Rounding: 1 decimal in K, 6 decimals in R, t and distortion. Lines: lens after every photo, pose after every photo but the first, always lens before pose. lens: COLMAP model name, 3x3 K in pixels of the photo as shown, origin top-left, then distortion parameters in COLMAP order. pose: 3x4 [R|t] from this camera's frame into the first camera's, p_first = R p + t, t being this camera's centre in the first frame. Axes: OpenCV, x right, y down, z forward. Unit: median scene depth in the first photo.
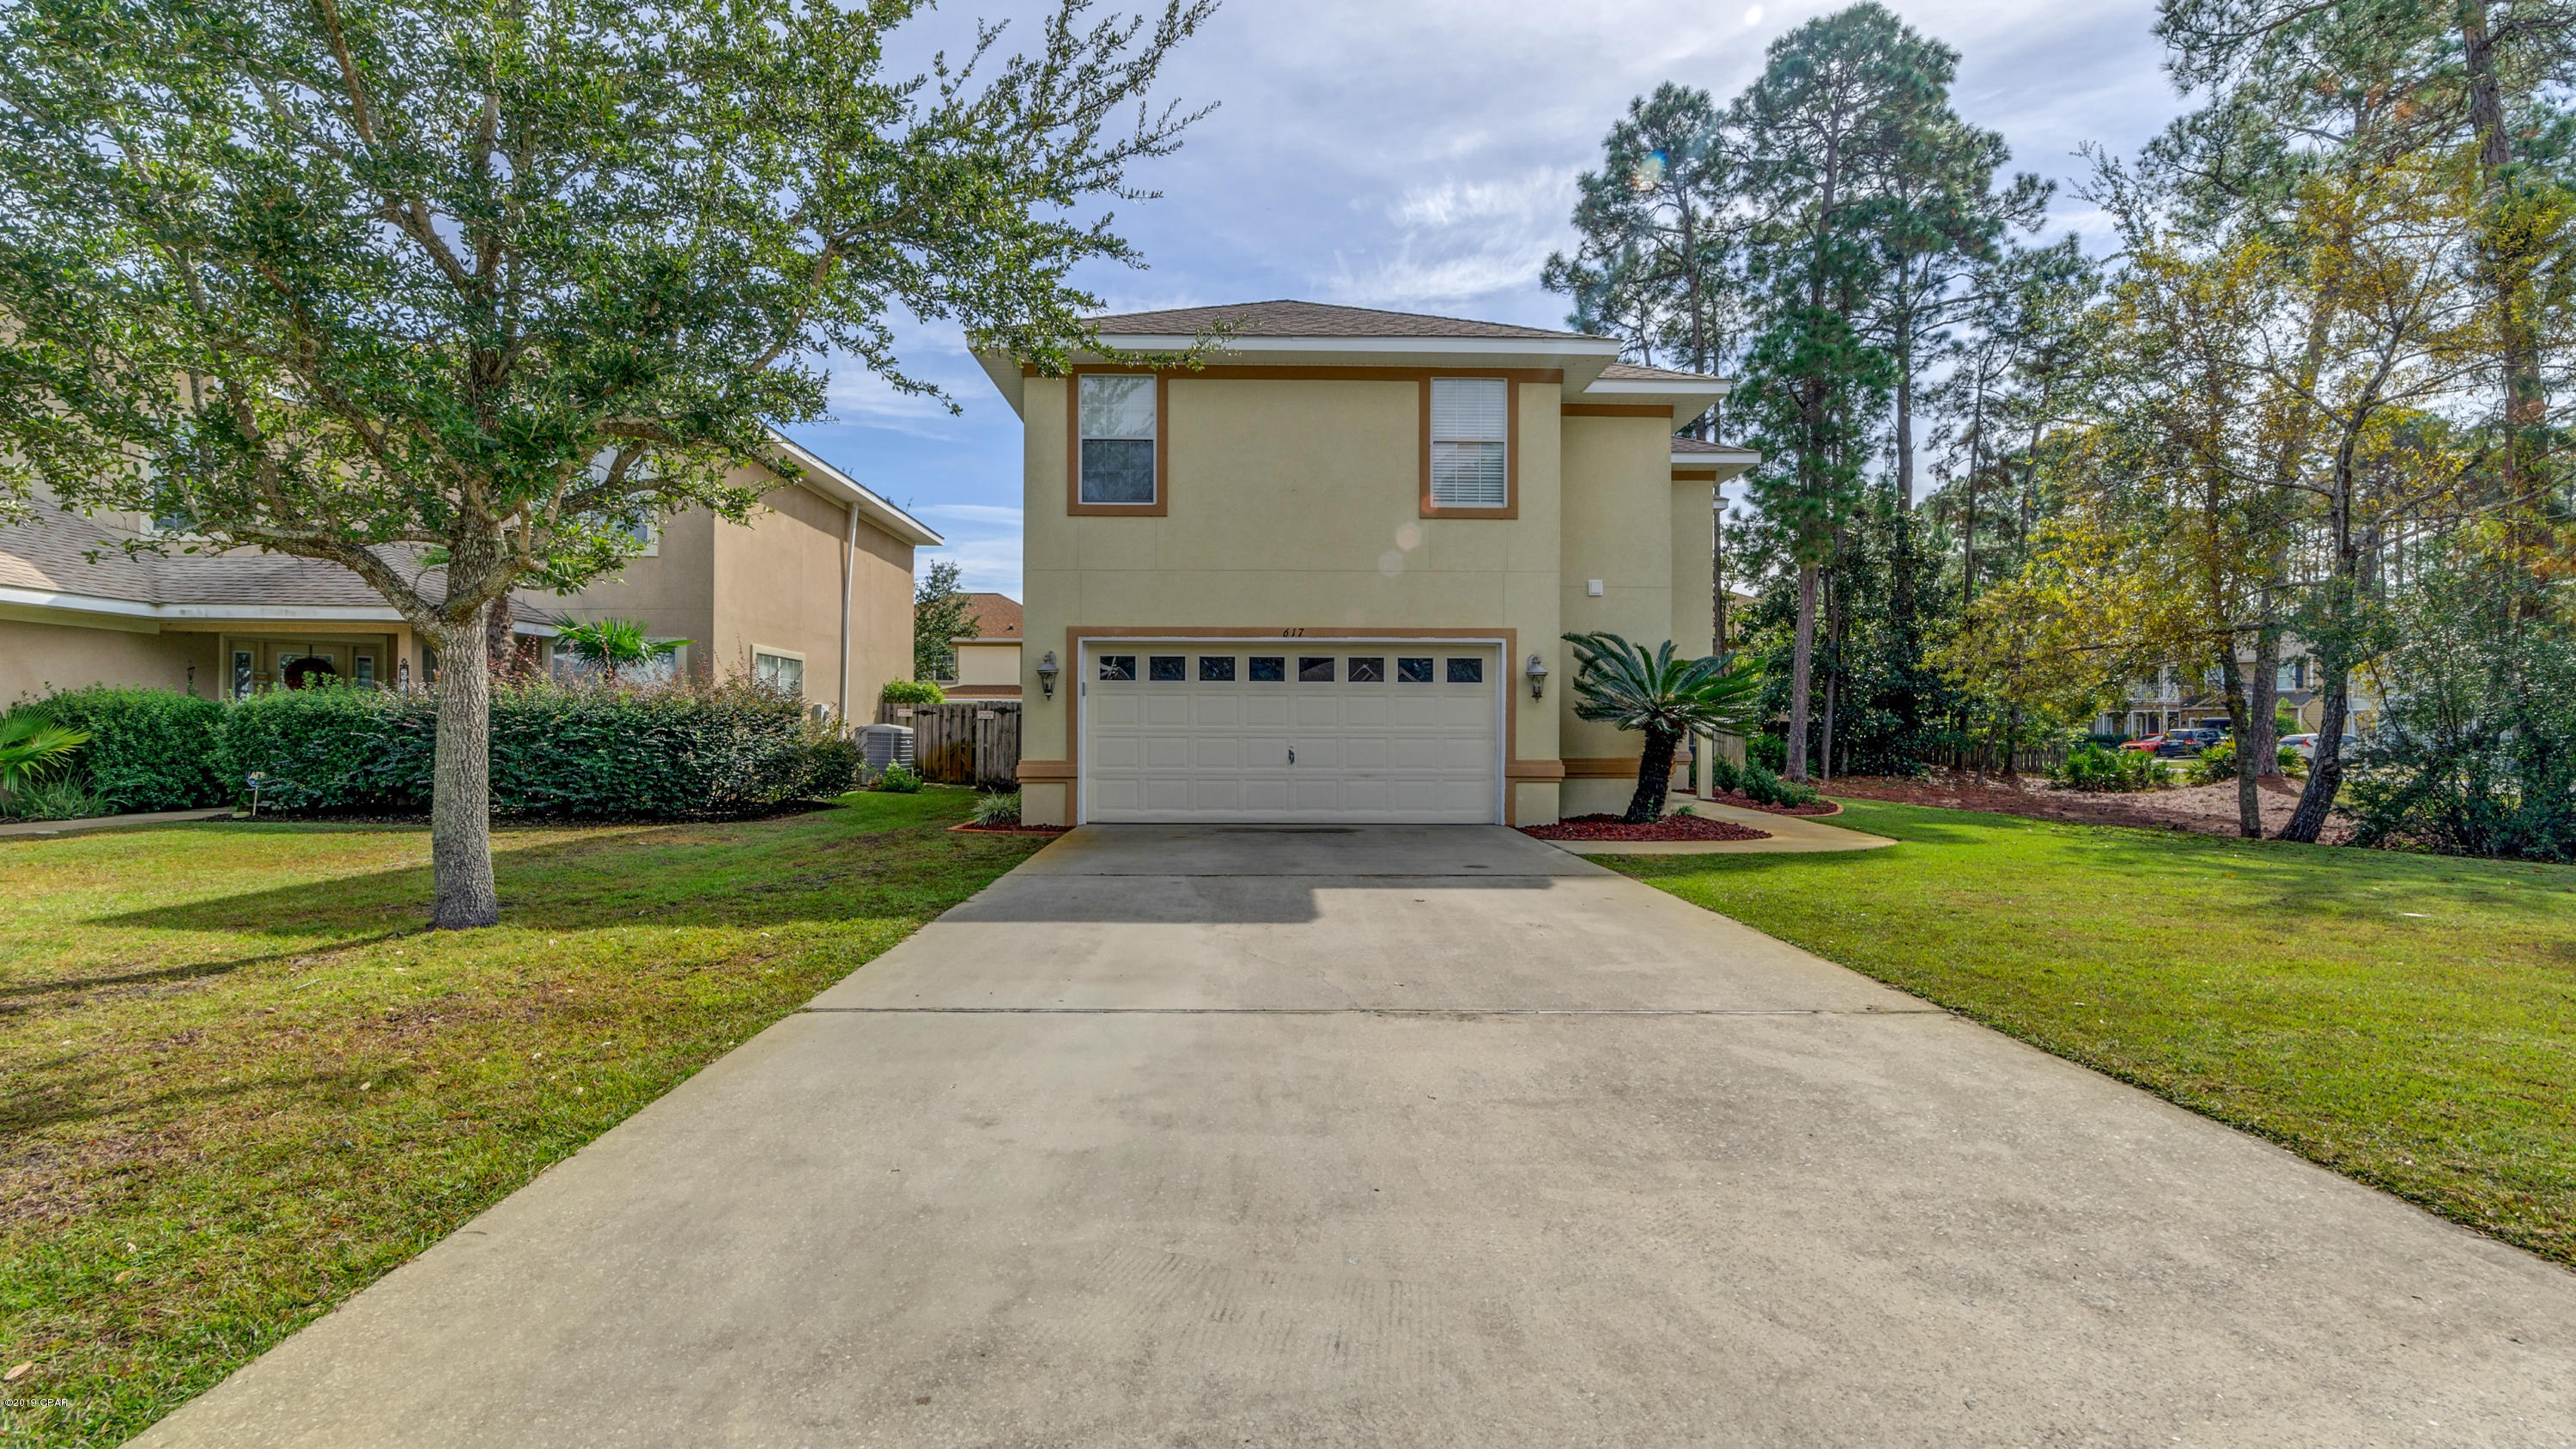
lens RADIAL K [[1186.0, 0, 1288.0], [0, 1186.0, 724.5], [0, 0, 1]] dist [-0.001261, 0.000051]
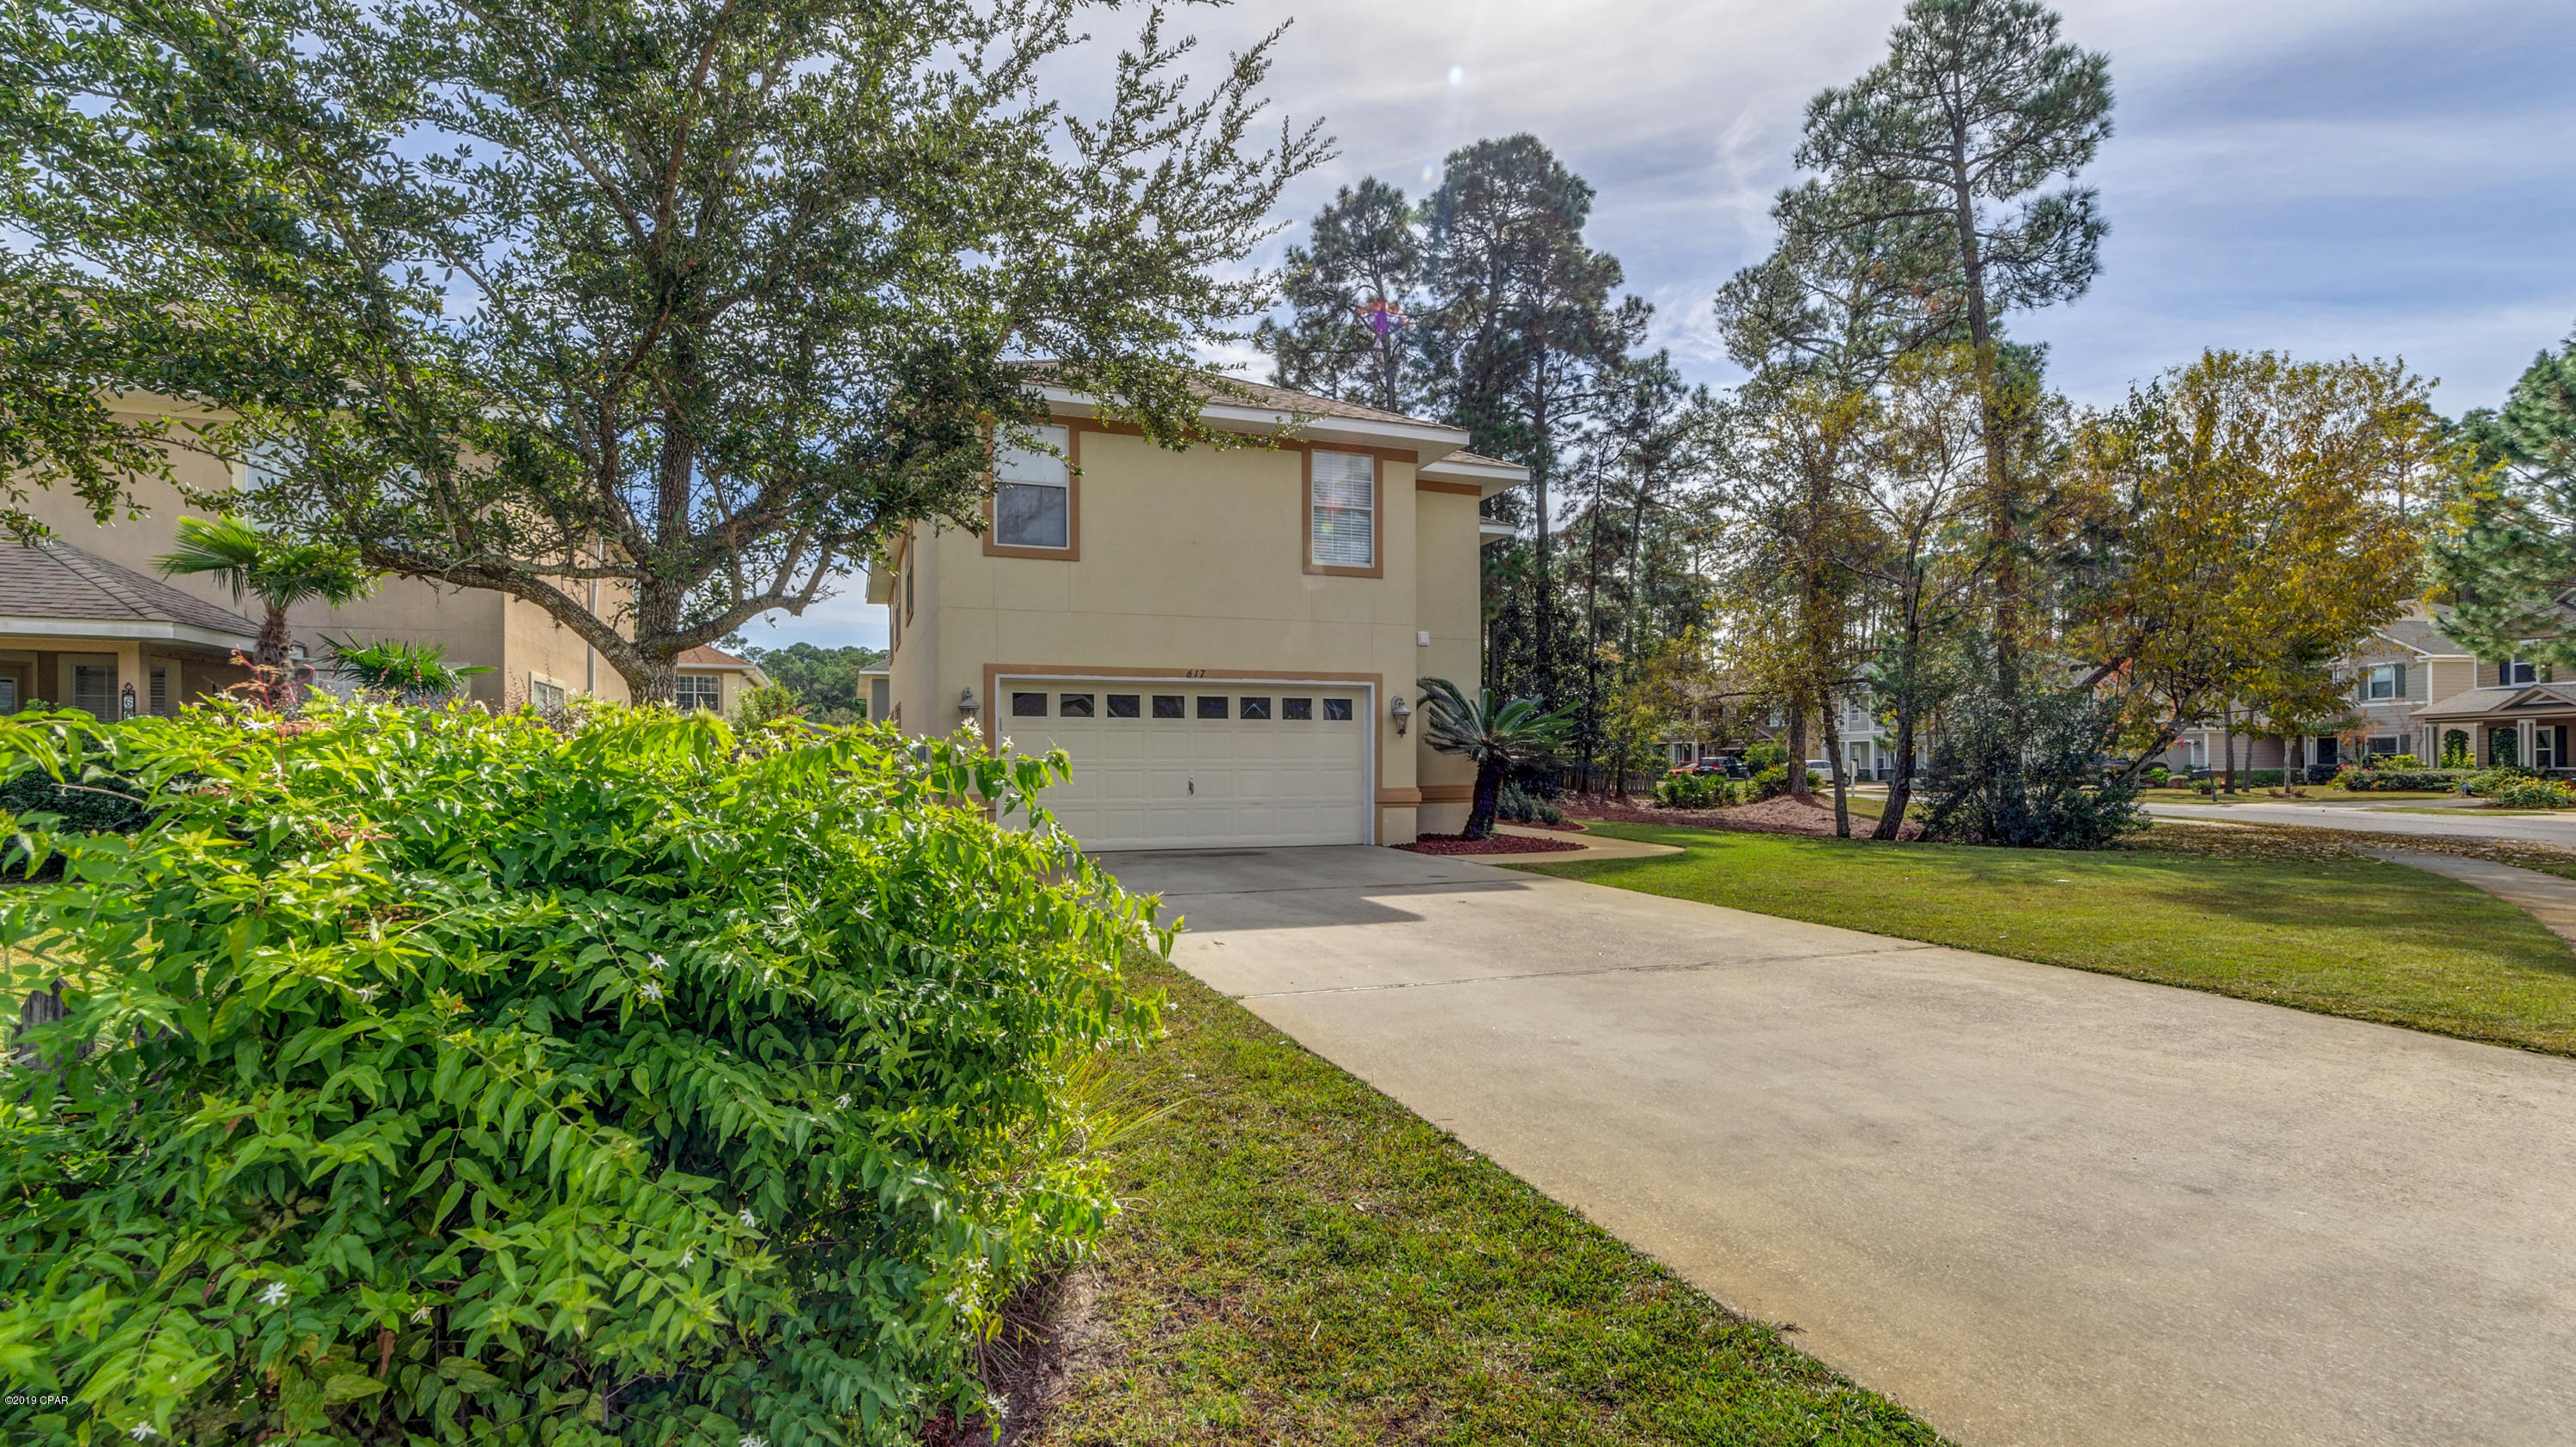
lens RADIAL K [[1191.5, 0, 1288.4], [0, 1191.5, 760.4], [0, 0, 1]] dist [-0.002374, -0.000074]
pose [[0.943340, -0.005663, 0.331780, -0.122235], [0.004420, 0.999980, 0.004499, -0.001013], [-0.331799, -0.002778, 0.943346, -0.026604]]
